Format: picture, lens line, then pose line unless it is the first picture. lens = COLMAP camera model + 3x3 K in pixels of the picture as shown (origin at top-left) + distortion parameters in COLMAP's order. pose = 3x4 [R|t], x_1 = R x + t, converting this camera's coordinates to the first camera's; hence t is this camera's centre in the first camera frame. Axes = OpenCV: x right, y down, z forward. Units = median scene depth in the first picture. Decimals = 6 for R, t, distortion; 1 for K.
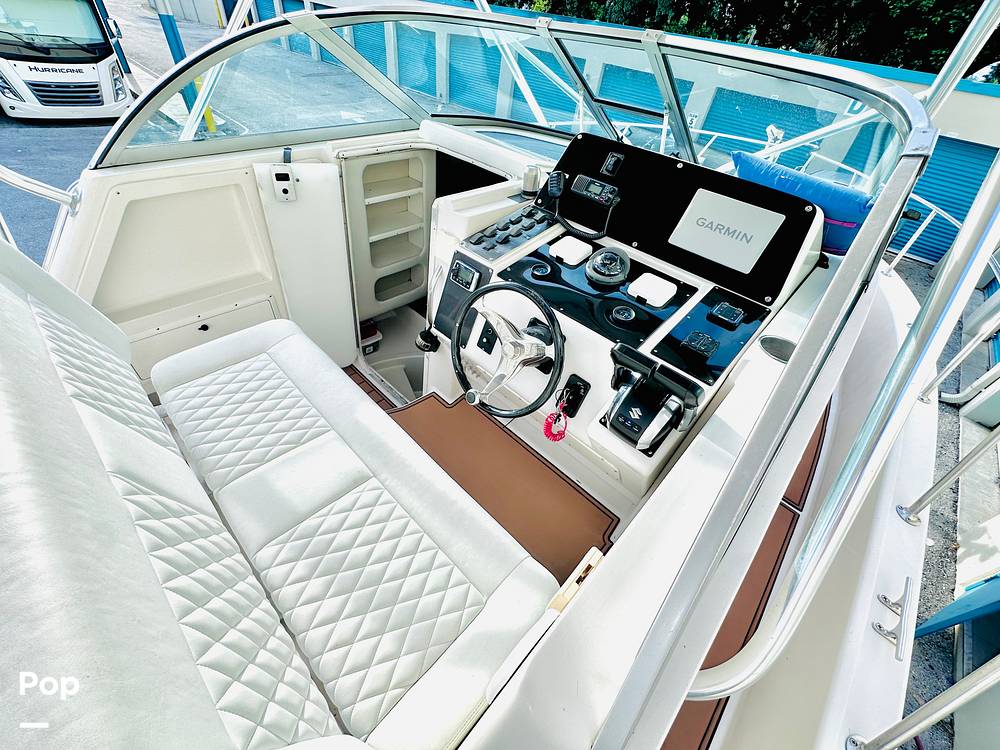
lens RADIAL K [[399.8, 0, 500.6], [0, 399.8, 377.6], [0, 0, 1]] dist [-0.004073, 0.000809]
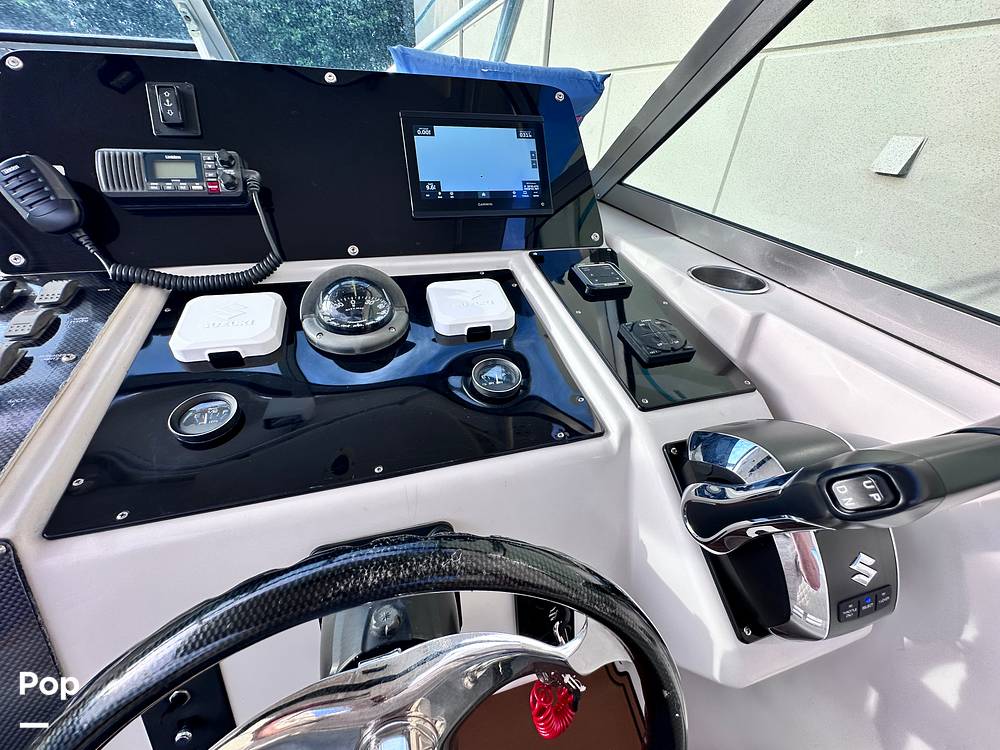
lens RADIAL K [[399.8, 0, 495.9], [0, 399.8, 374.0], [0, 0, 1]] dist [-0.004073, 0.000809]
pose [[0.494910, -0.550003, 0.672727, 0.019967], [0.599478, 0.776557, 0.193869, -0.209431], [-0.629040, 0.307337, 0.714040, 0.598175]]
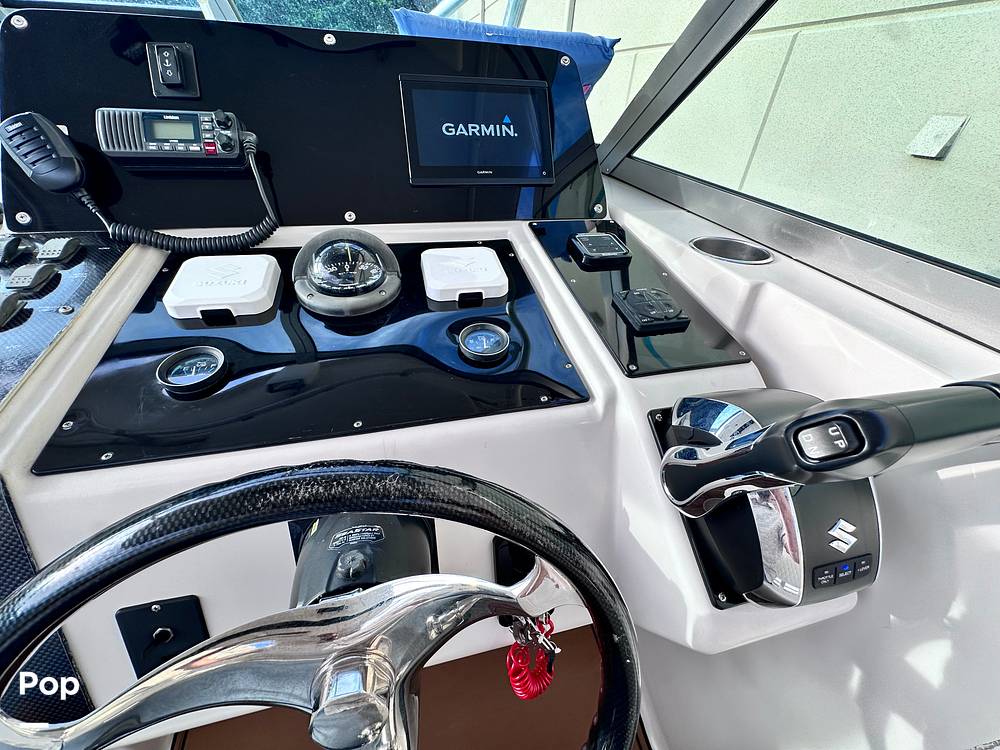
lens RADIAL K [[399.8, 0, 496.4], [0, 399.8, 374.5], [0, 0, 1]] dist [-0.004073, 0.000809]
pose [[0.533642, -0.555222, 0.637931, 0.022636], [0.586509, 0.786409, 0.193824, -0.176225], [-0.609290, 0.270720, 0.745303, 0.590801]]
